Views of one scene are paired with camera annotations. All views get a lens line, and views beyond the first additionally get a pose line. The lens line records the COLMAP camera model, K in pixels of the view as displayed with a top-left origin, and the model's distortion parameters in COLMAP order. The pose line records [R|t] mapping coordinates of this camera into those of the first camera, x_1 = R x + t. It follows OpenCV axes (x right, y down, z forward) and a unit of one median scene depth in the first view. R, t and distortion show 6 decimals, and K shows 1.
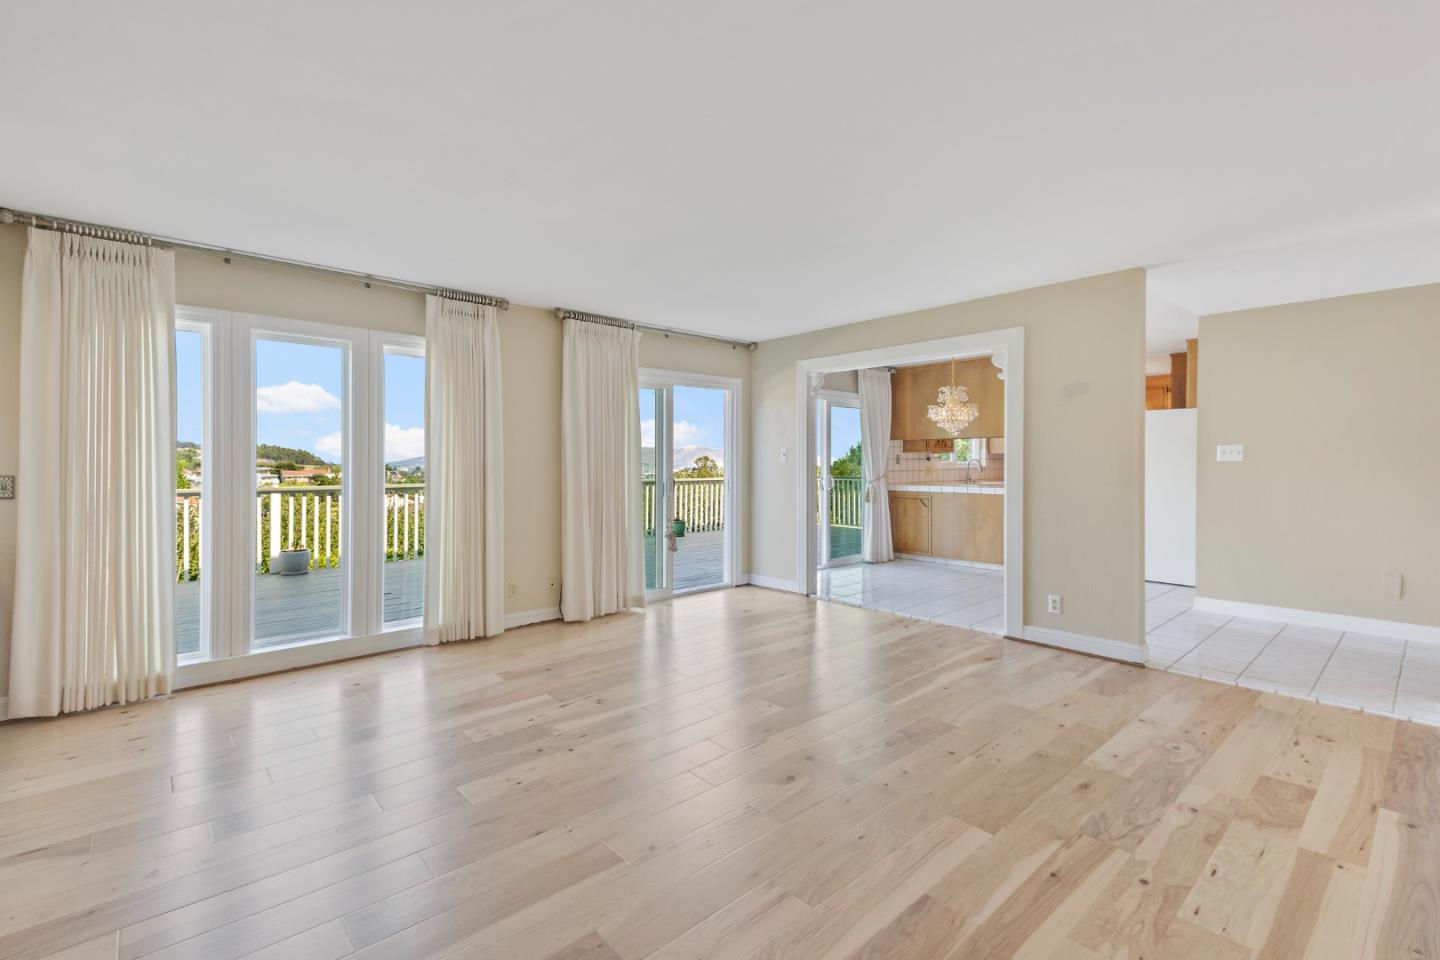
lens RADIAL K [[638.3, 0, 715.1], [0, 638.3, 468.5], [0, 0, 1]] dist [0.015685, -0.003908]
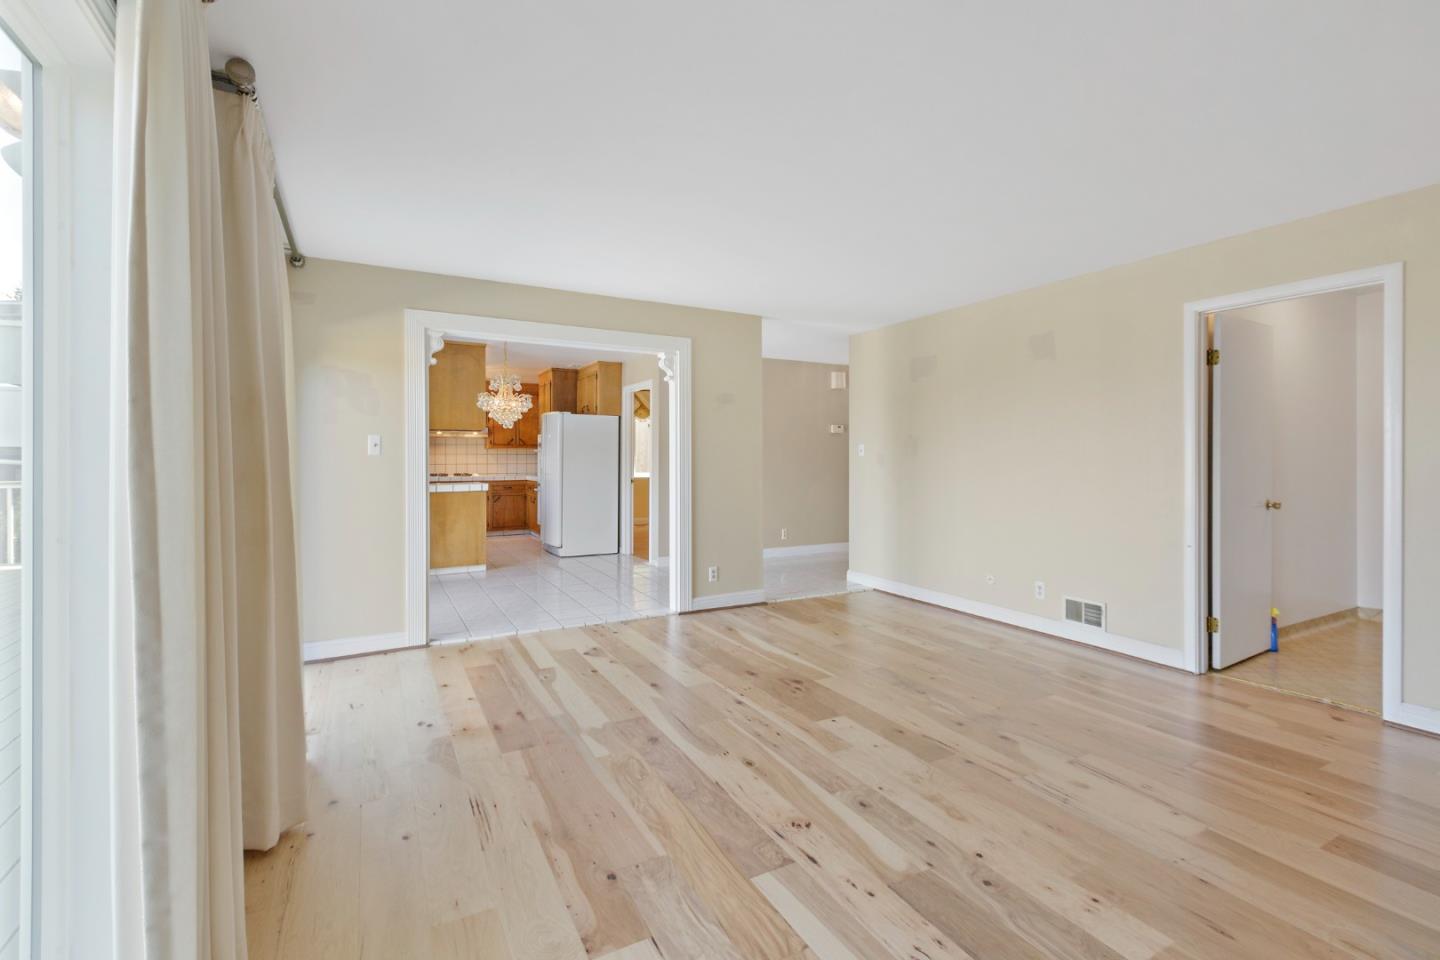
lens RADIAL K [[638.3, 0, 708.5], [0, 638.3, 459.9], [0, 0, 1]] dist [0.015685, -0.003908]
pose [[0.236653, -0.003964, 0.971586, -0.720610], [0.007766, 0.999967, 0.002188, -0.007410], [-0.971563, 0.007028, 0.236676, 0.806288]]
